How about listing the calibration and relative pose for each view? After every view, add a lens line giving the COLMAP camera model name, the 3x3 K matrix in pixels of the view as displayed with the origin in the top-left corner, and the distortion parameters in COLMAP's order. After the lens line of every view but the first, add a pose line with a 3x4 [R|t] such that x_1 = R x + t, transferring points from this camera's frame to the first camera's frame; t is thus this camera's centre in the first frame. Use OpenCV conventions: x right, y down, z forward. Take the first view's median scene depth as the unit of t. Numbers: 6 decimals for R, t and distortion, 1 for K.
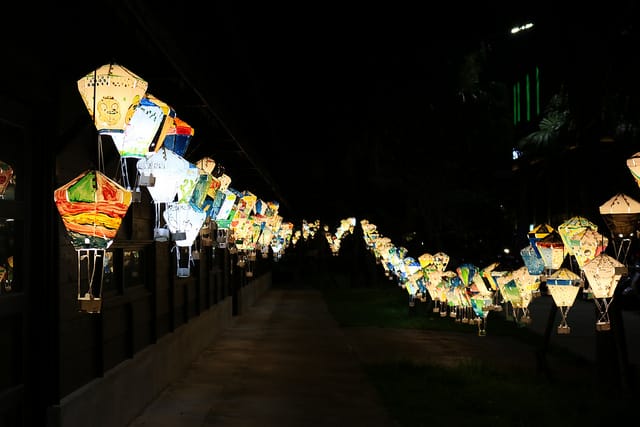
lens RADIAL K [[860.7, 0, 320.0], [0, 860.7, 213.5], [0, 0, 1]] dist [-0.041978, -0.005828]
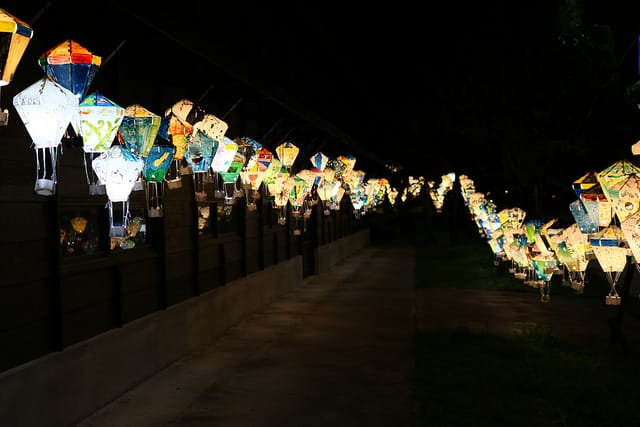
lens RADIAL K [[860.7, 0, 320.0], [0, 860.7, 213.5], [0, 0, 1]] dist [-0.041978, -0.005828]
pose [[0.991337, -0.006594, -0.131177, 0.068746], [0.013102, 0.998722, 0.048806, 0.005256], [0.130688, -0.050102, 0.990157, 0.091054]]
